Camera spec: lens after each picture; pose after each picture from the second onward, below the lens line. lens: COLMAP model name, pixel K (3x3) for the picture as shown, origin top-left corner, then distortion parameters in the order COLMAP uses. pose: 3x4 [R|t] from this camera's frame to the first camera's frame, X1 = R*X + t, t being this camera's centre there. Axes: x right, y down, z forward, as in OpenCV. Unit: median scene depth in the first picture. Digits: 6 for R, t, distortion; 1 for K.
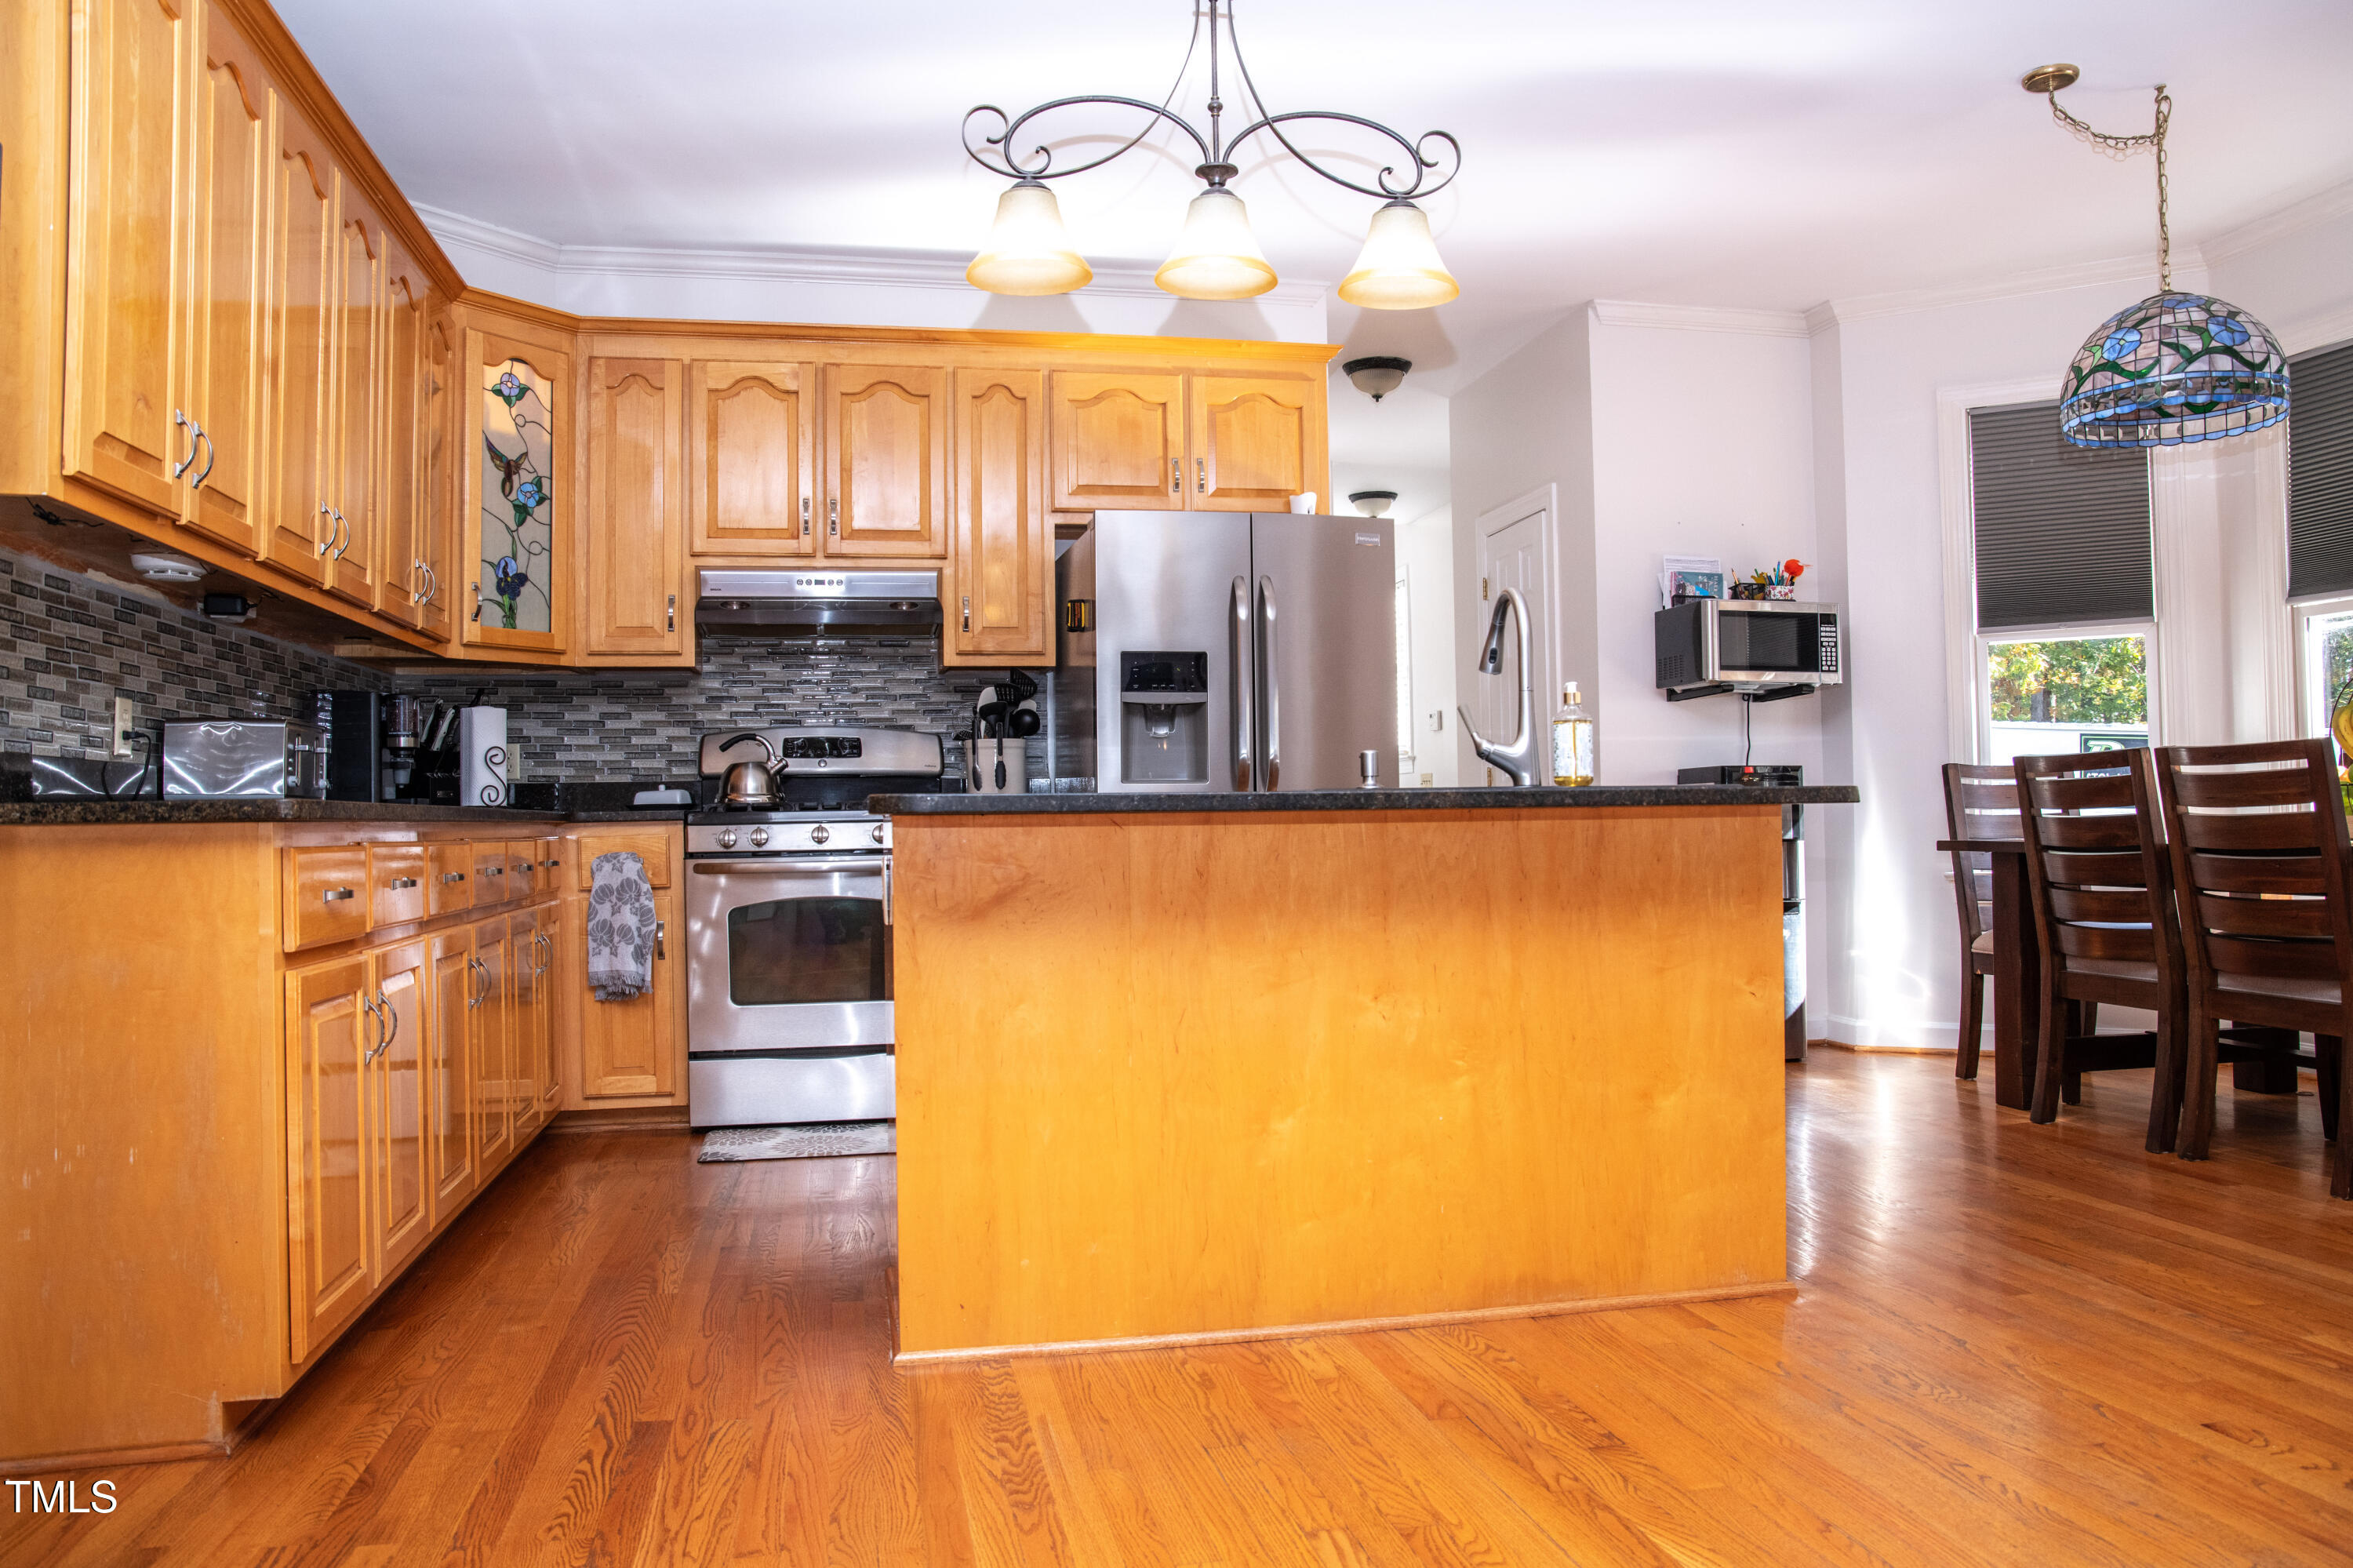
lens RADIAL K [[1702.3, 0, 1172.1], [0, 1702.3, 783.7], [0, 0, 1]] dist [-0.089358, 0.056962]
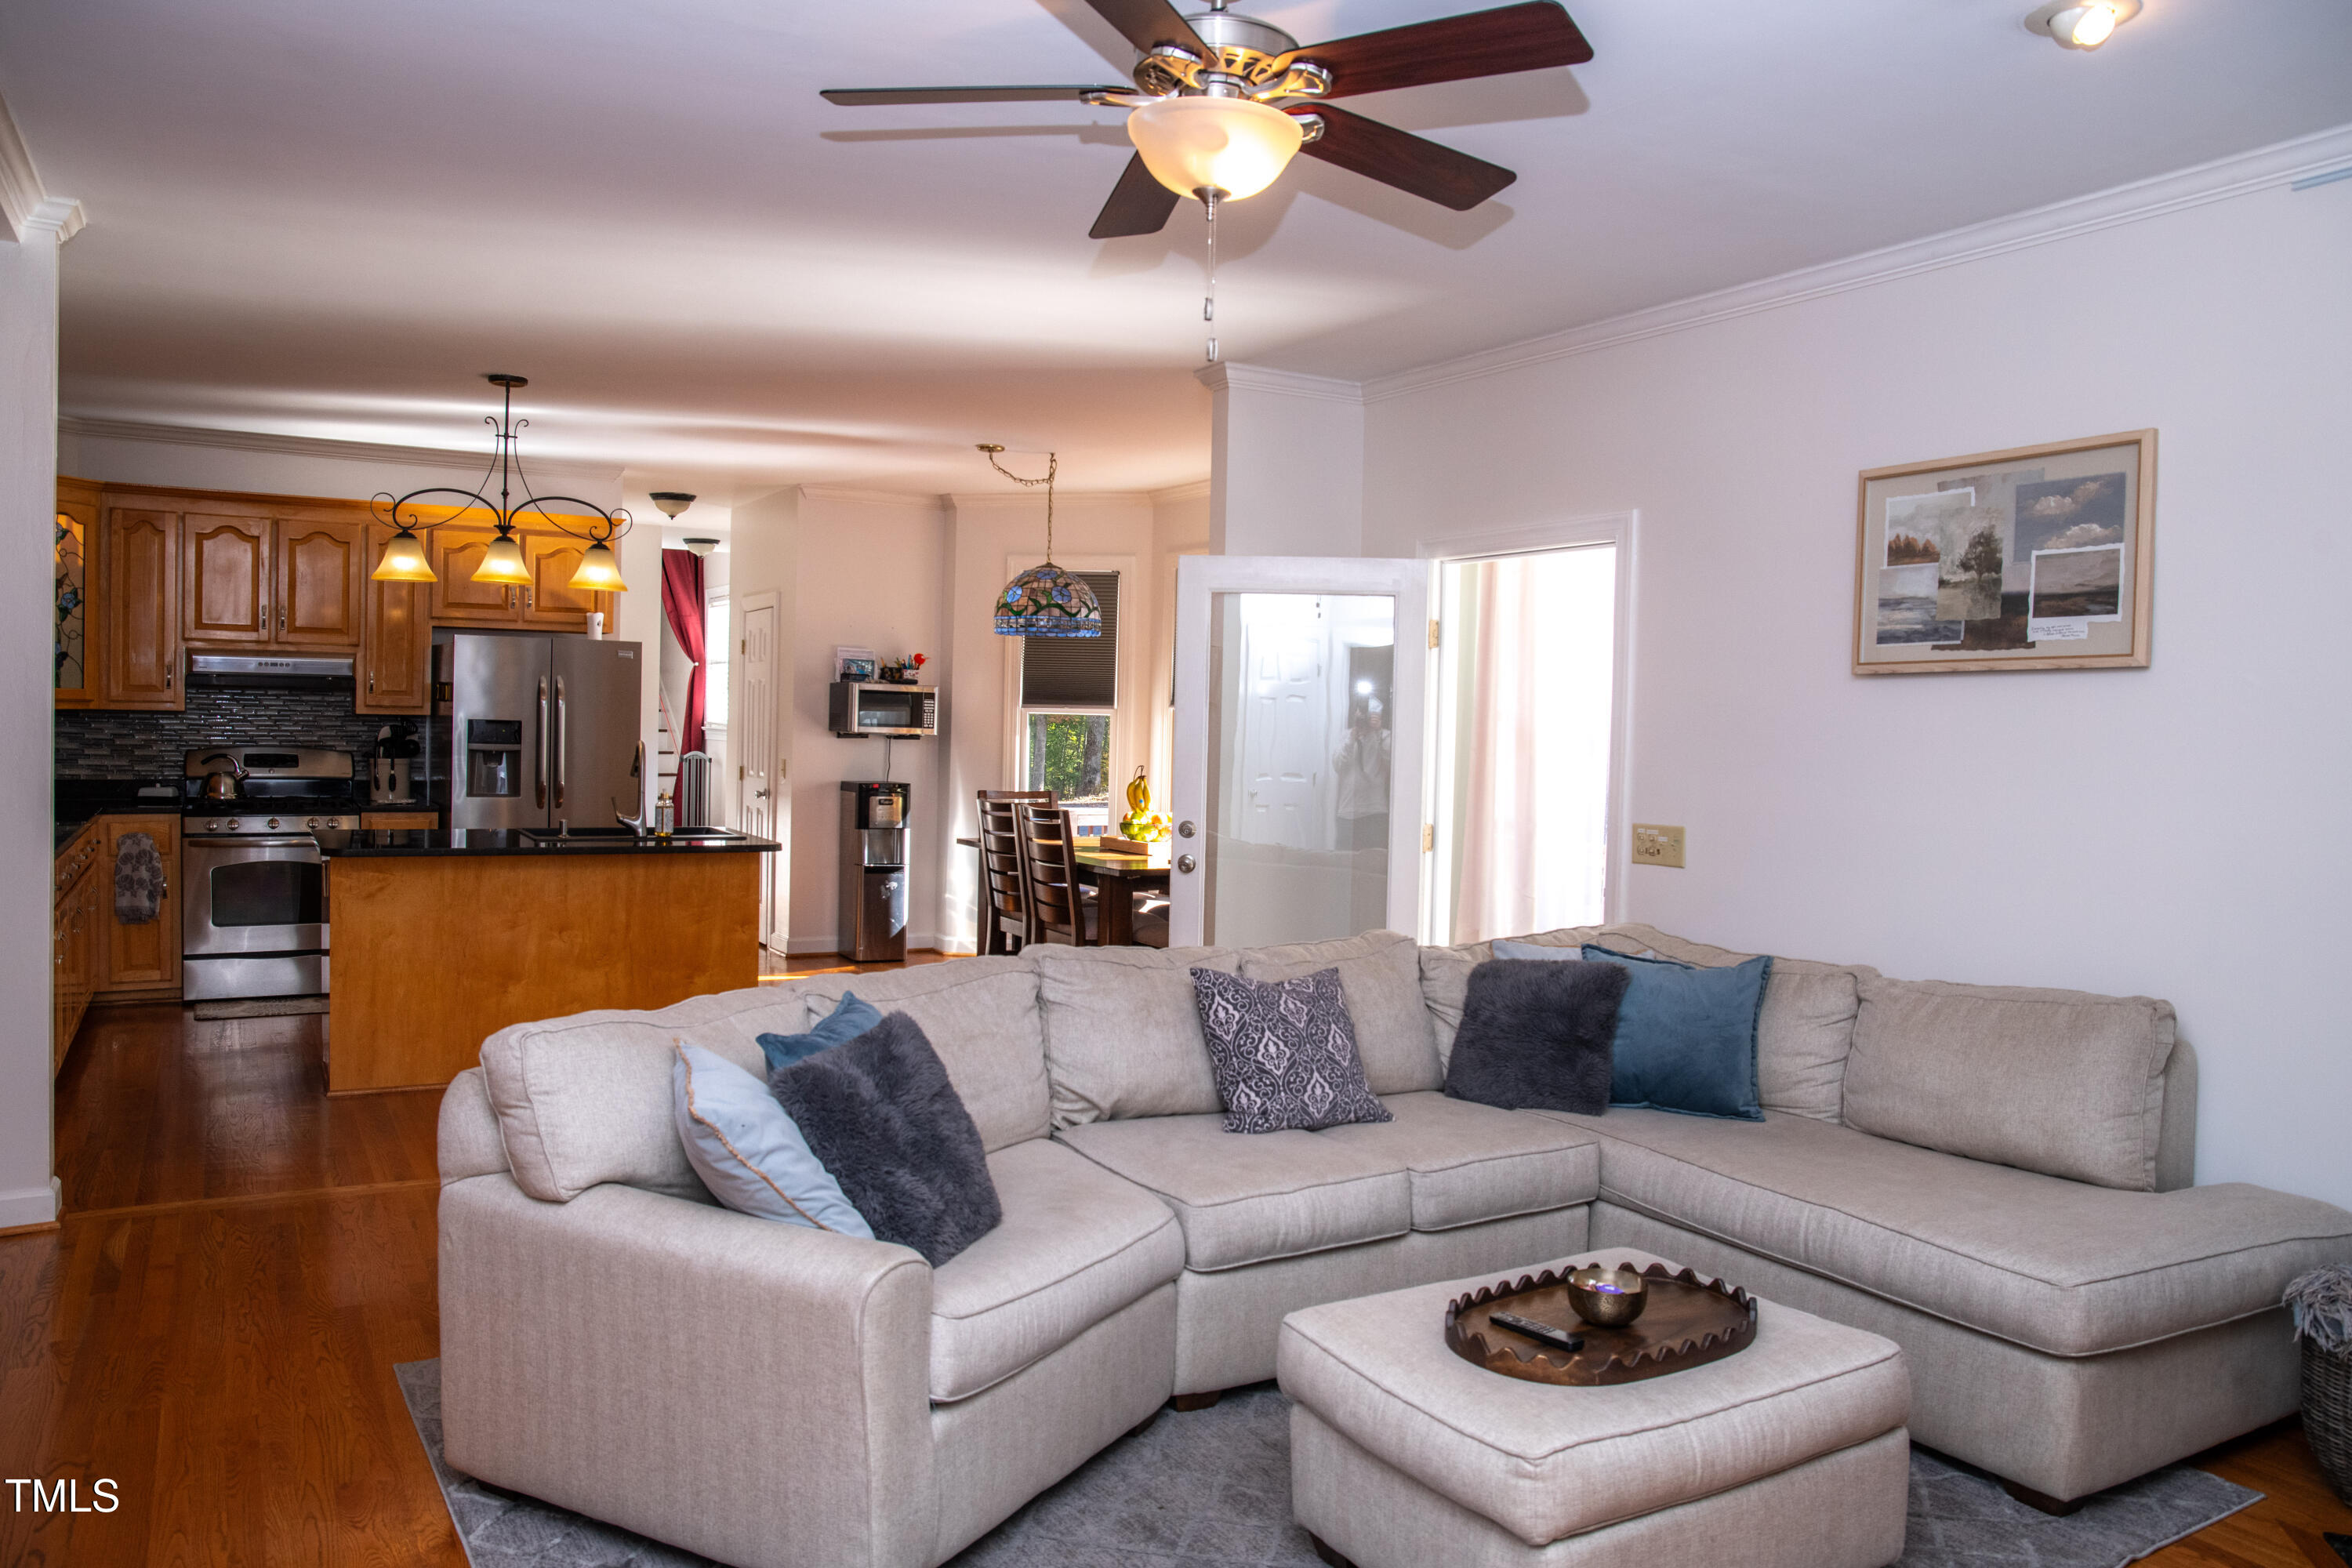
lens RADIAL K [[1701.5, 0, 1177.3], [0, 1701.5, 788.7], [0, 0, 1]] dist [-0.089358, 0.056962]
pose [[0.946923, 0.025809, 0.320424, 0.102996], [-0.046409, 0.997305, 0.056818, -0.133924], [-0.318094, -0.068672, 0.945569, -0.790255]]
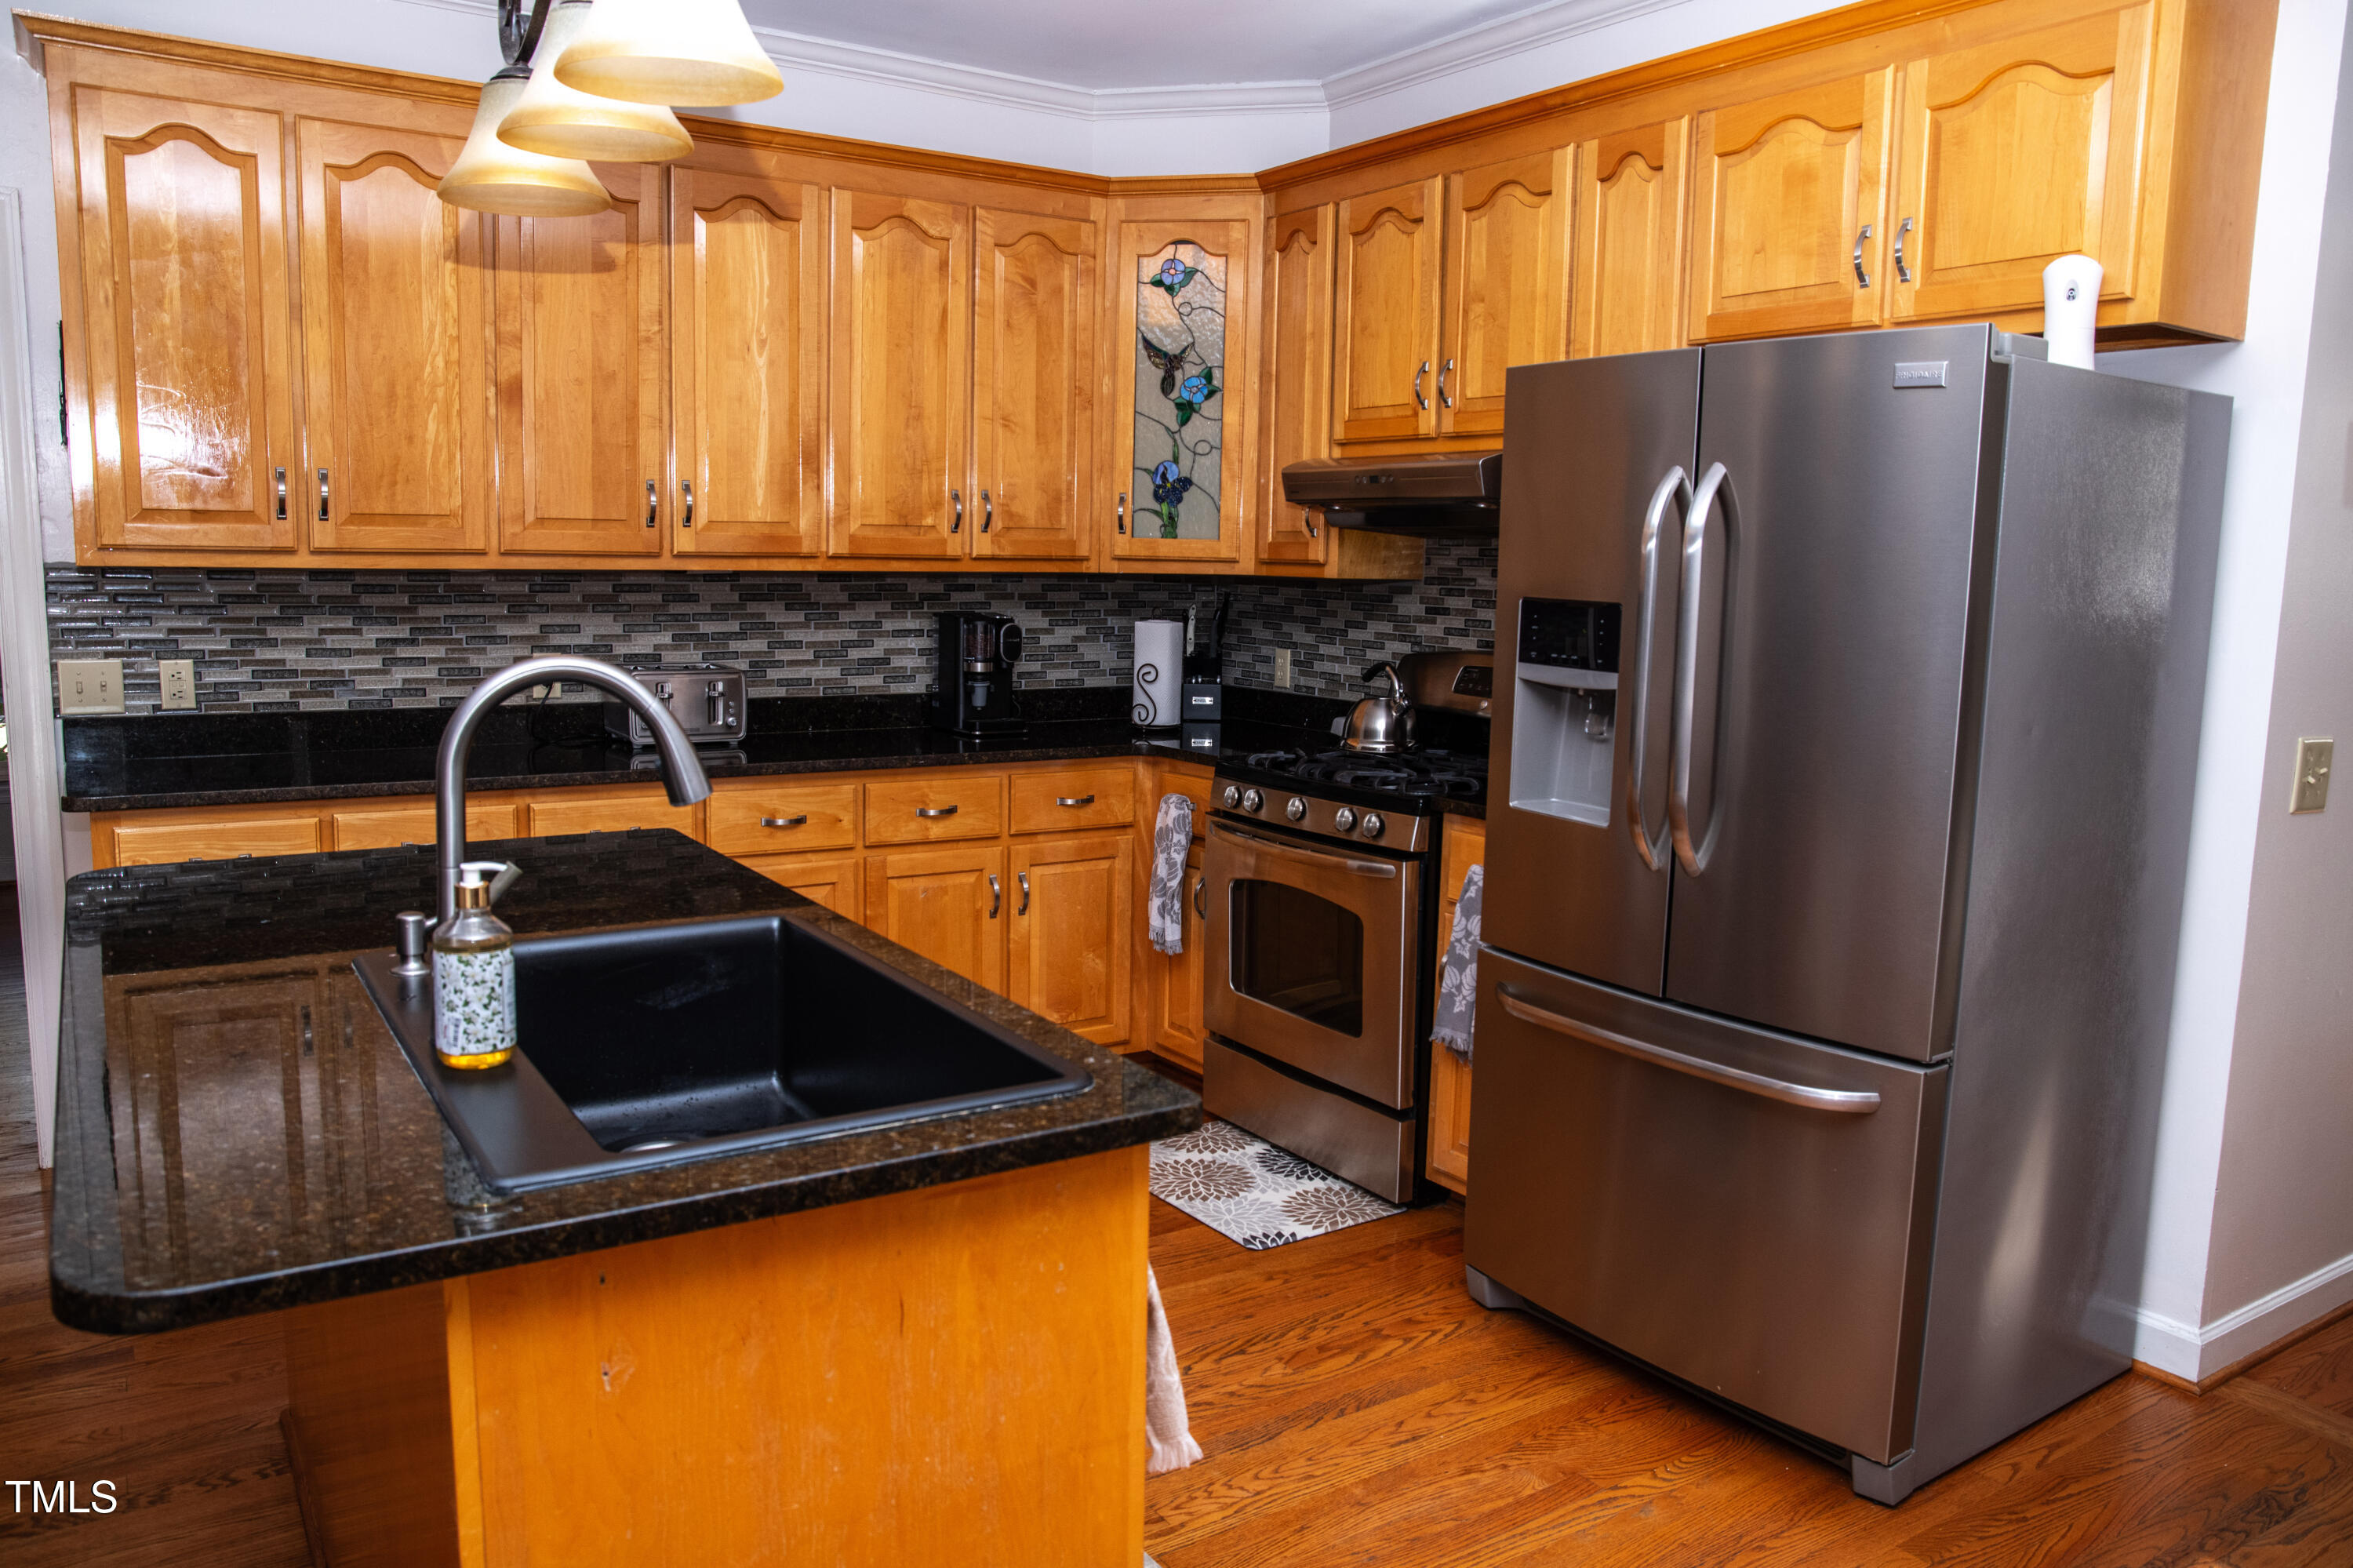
lens RADIAL K [[1702.3, 0, 1177.9], [0, 1702.3, 780.0], [0, 0, 1]] dist [-0.089358, 0.056962]
pose [[0.375062, 0.146513, -0.915348, 0.495774], [-0.007781, 0.987894, 0.154936, -0.105849], [0.926967, -0.050988, 0.371662, 0.642420]]
